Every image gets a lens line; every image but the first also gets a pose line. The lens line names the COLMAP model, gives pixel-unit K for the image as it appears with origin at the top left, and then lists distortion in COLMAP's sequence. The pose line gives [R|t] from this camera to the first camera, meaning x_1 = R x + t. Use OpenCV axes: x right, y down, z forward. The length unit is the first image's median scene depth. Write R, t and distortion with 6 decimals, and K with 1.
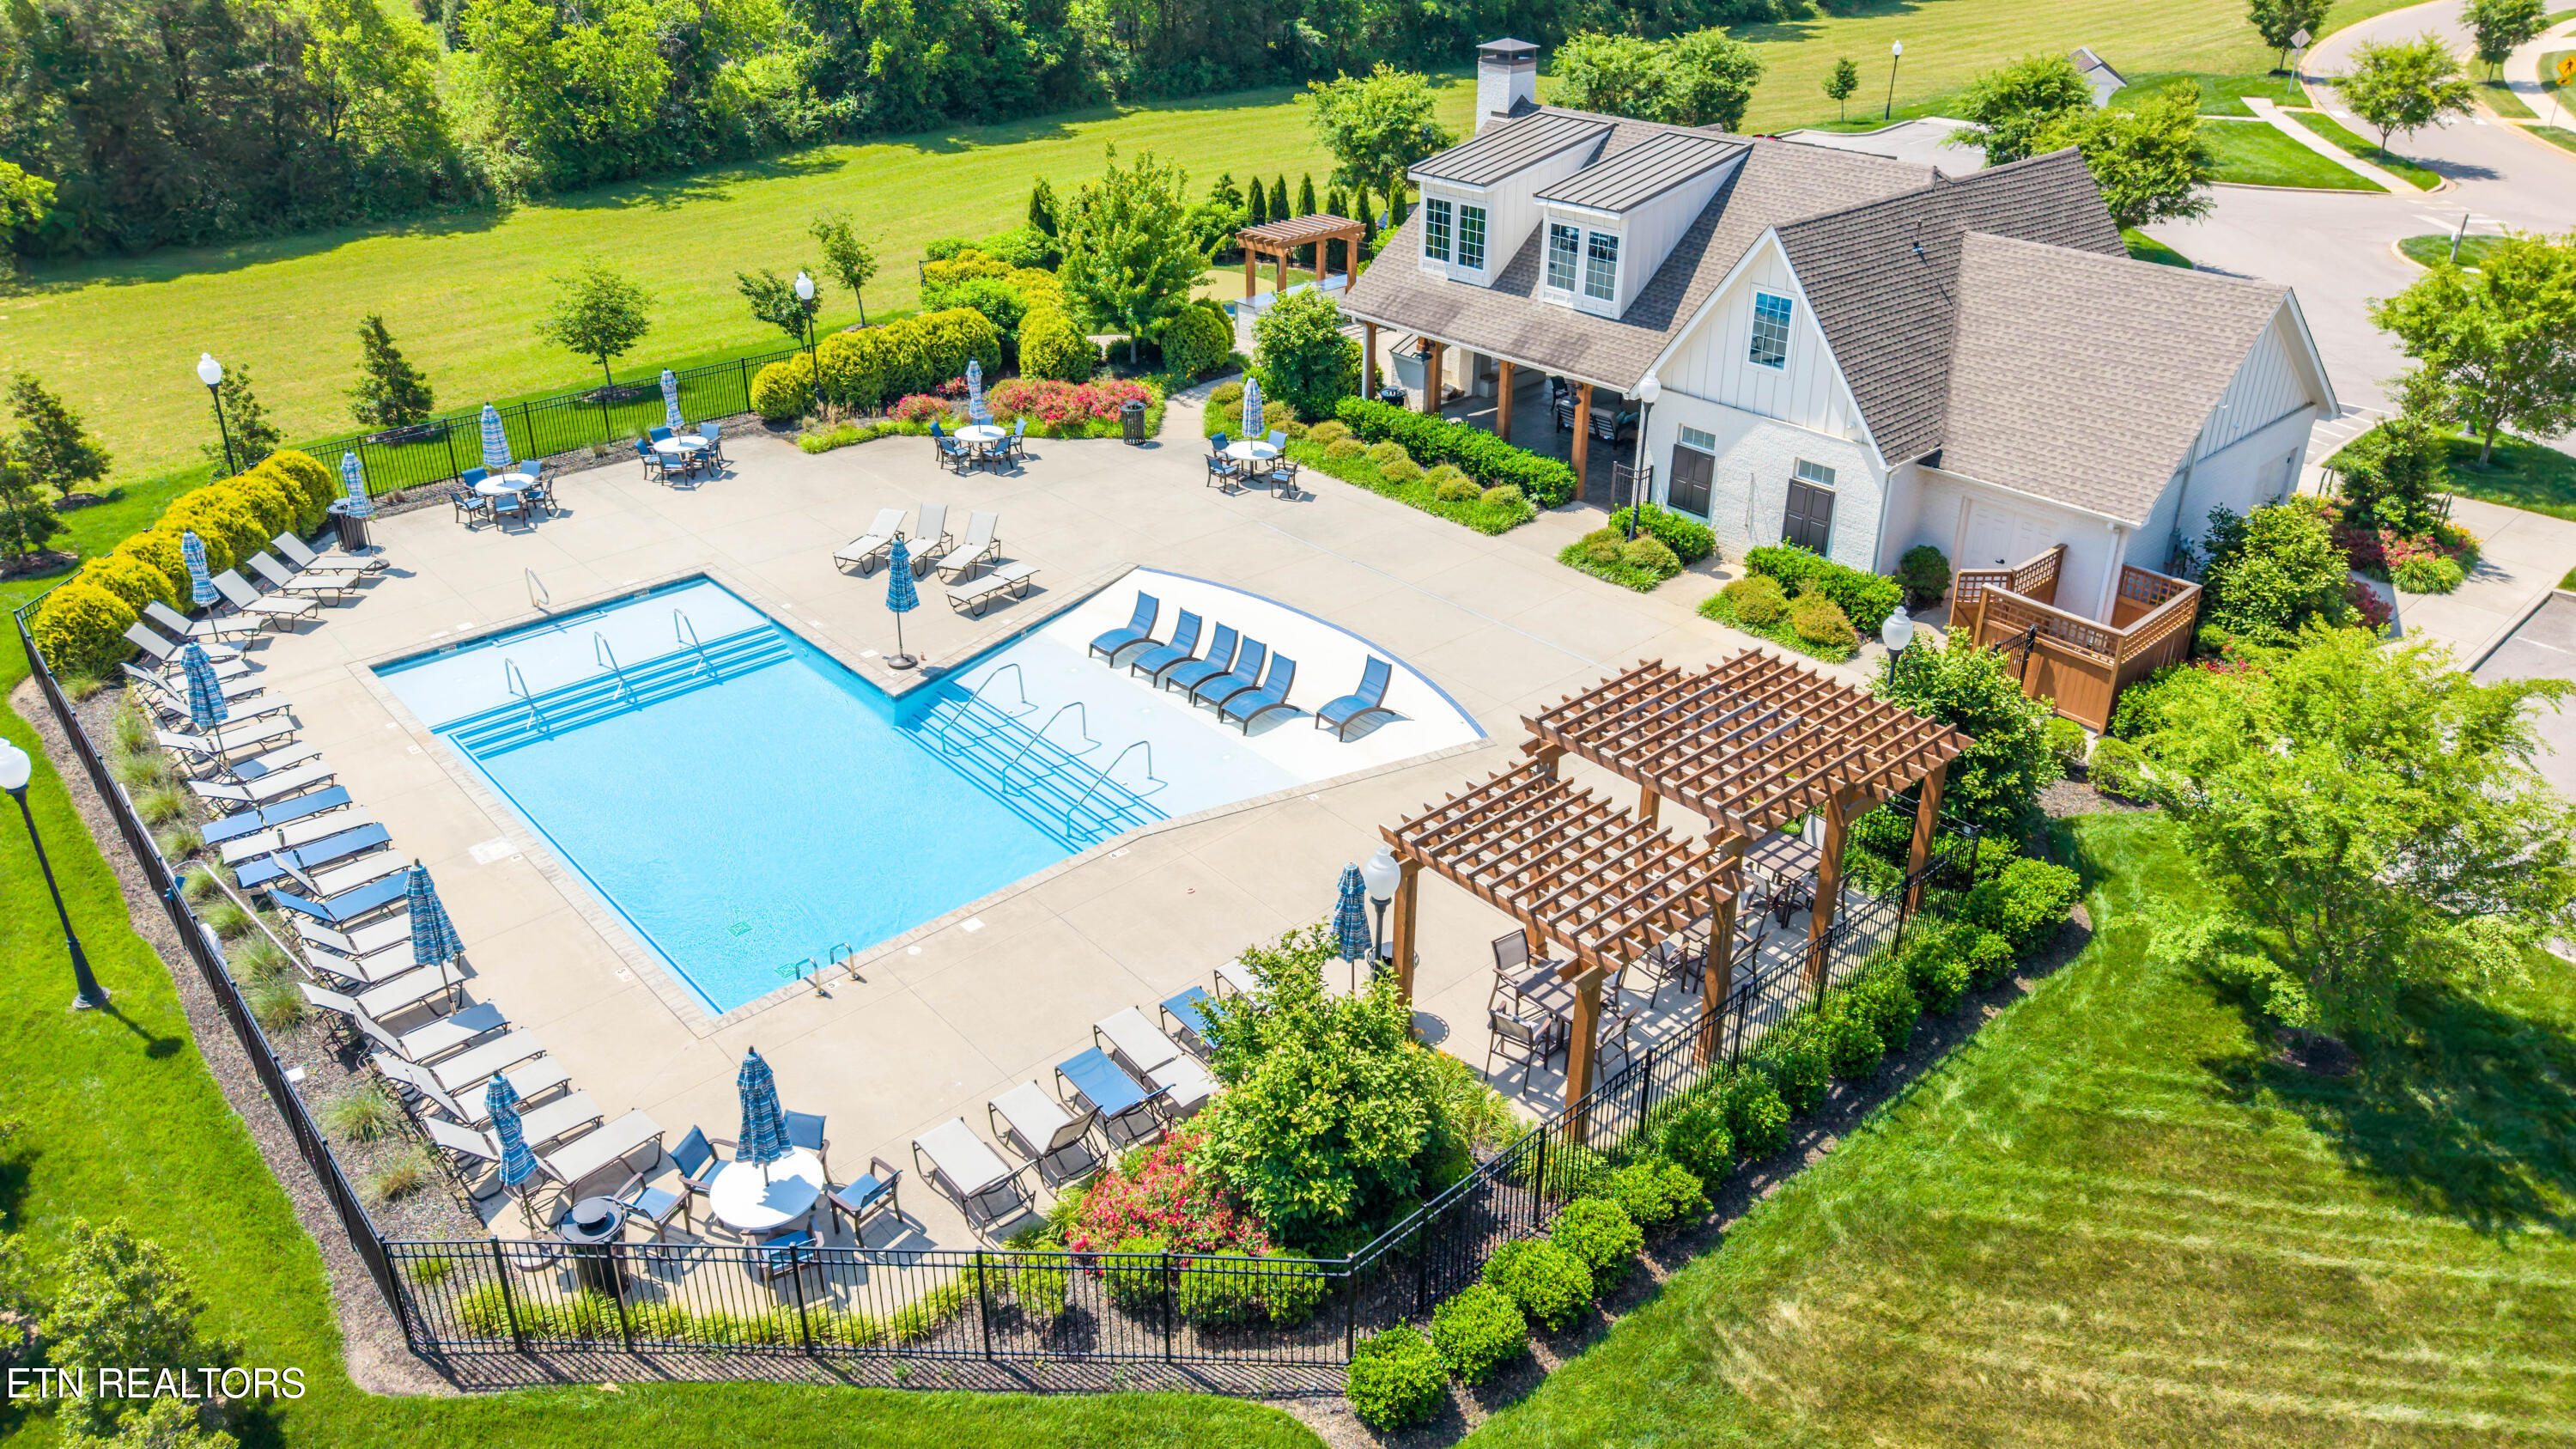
lens RADIAL K [[1777.6, 0, 1293.1], [0, 1777.6, 567.7], [0, 0, 1]] dist [0.032518, -0.021625]
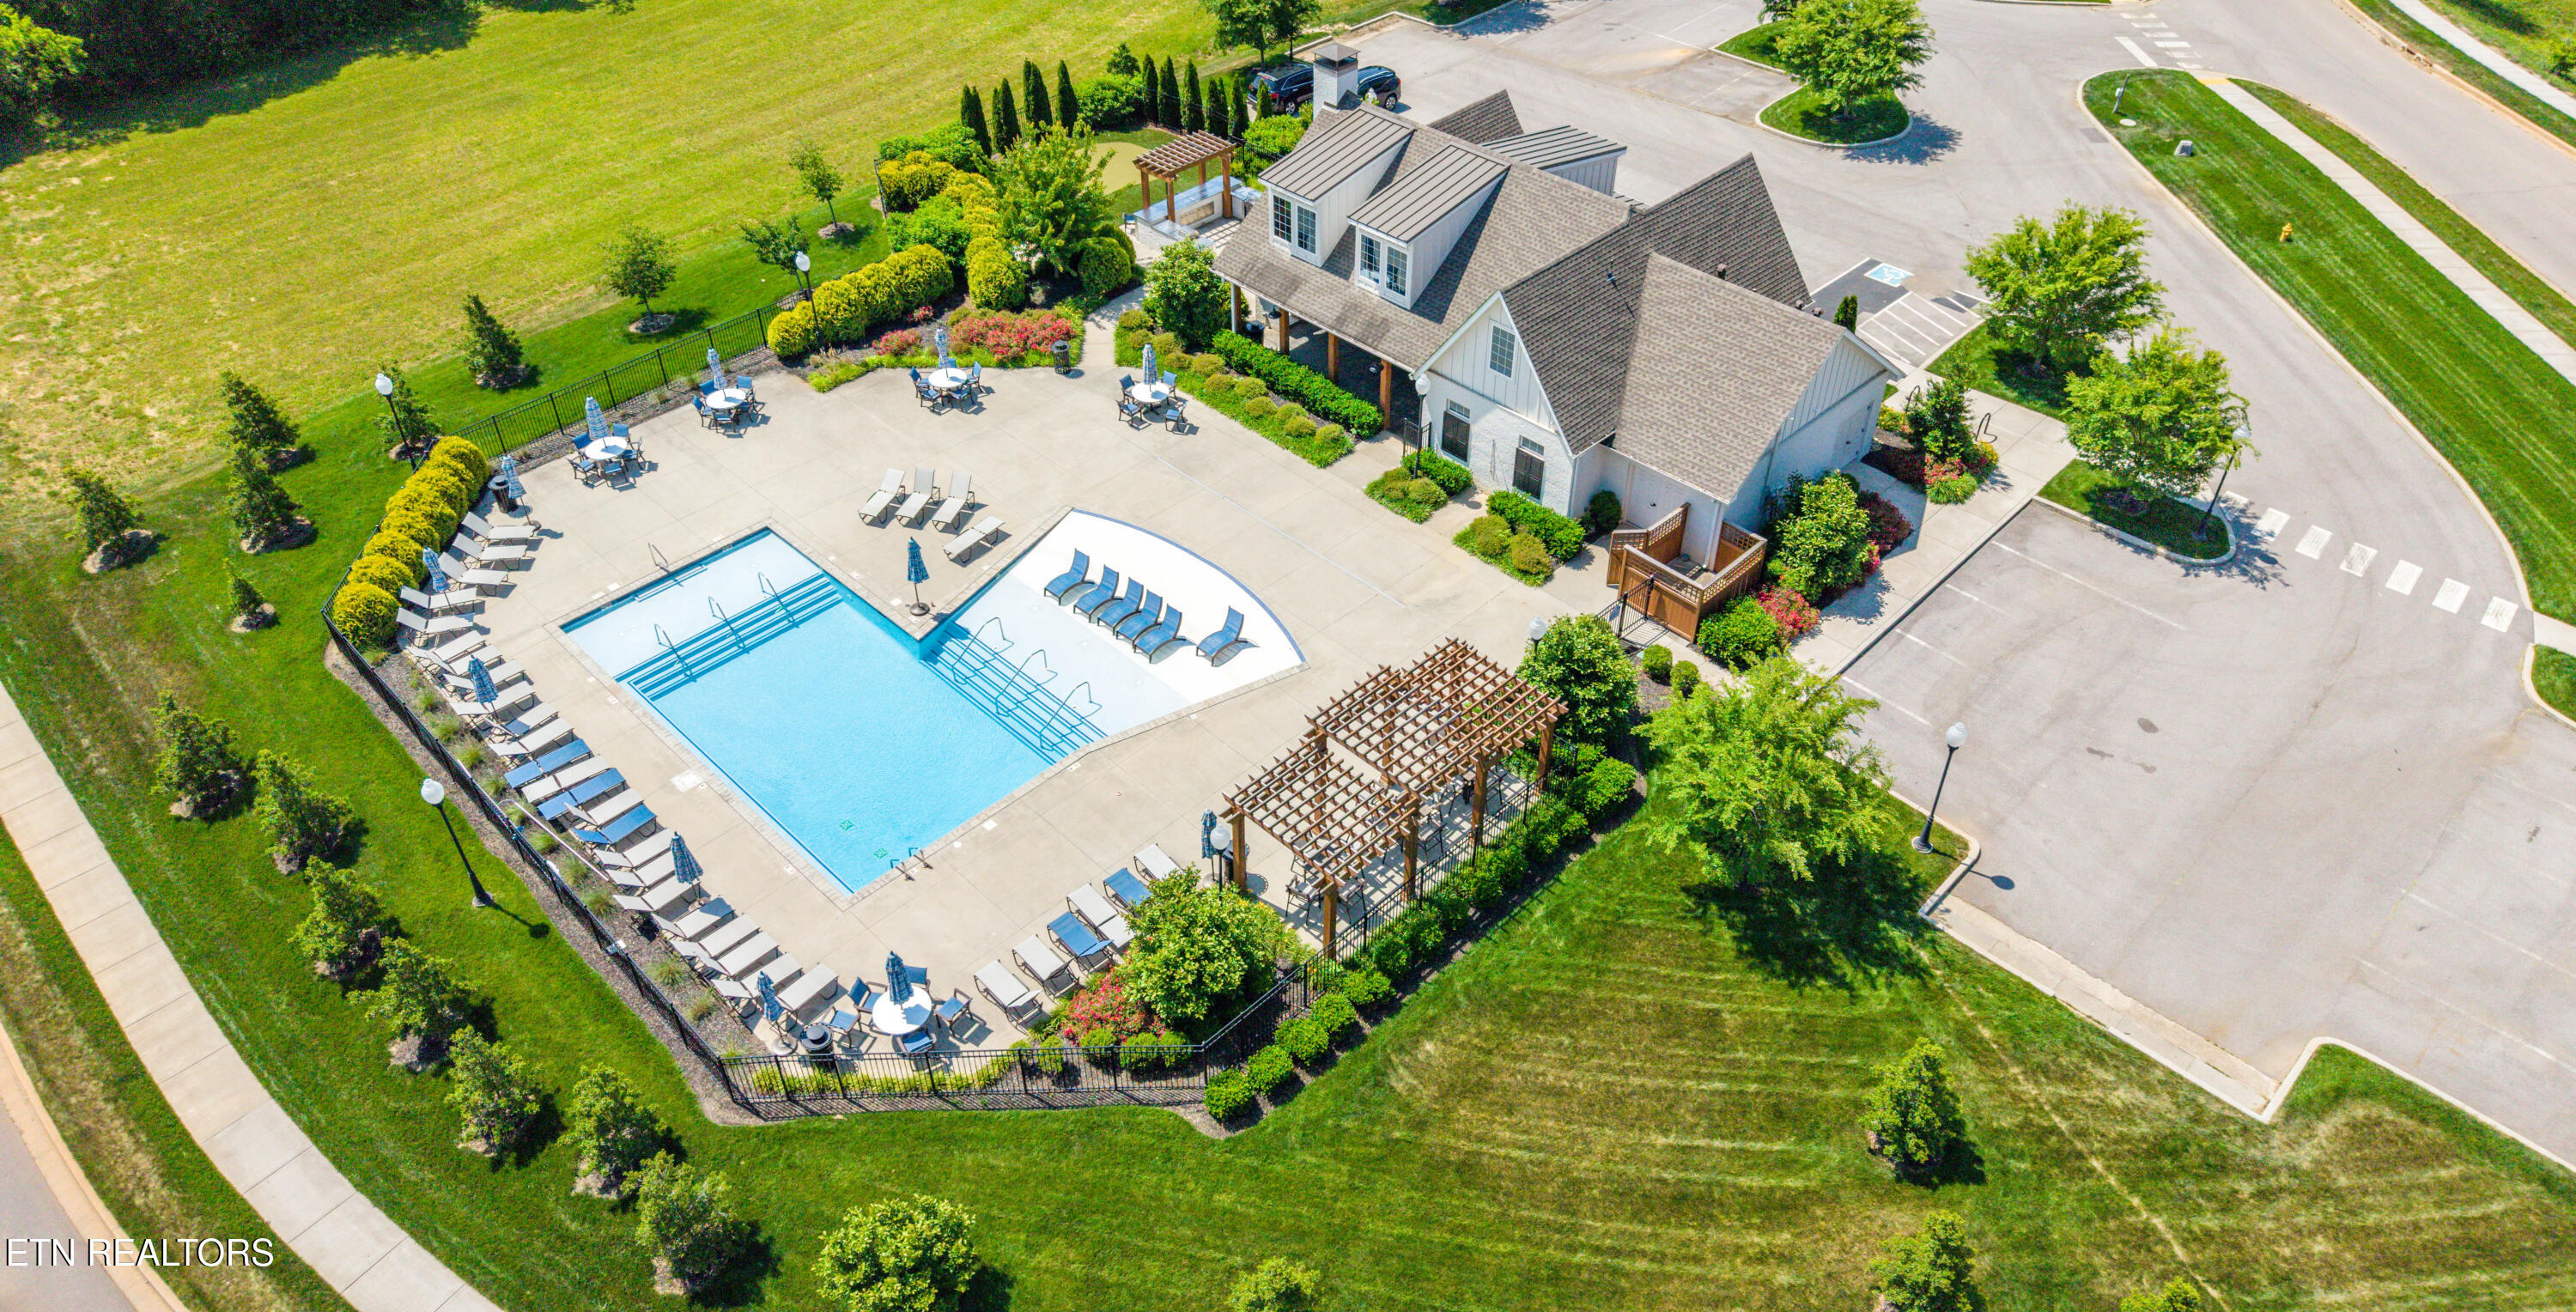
lens RADIAL K [[1764.5, 0, 1290.8], [0, 1764.5, 539.0], [0, 0, 1]] dist [0.084671, -0.096120]
pose [[0.998830, -0.035094, 0.033278, 0.047247], [0.026263, 0.971377, 0.236087, -0.361667], [-0.040611, -0.234937, 0.971162, -0.466456]]
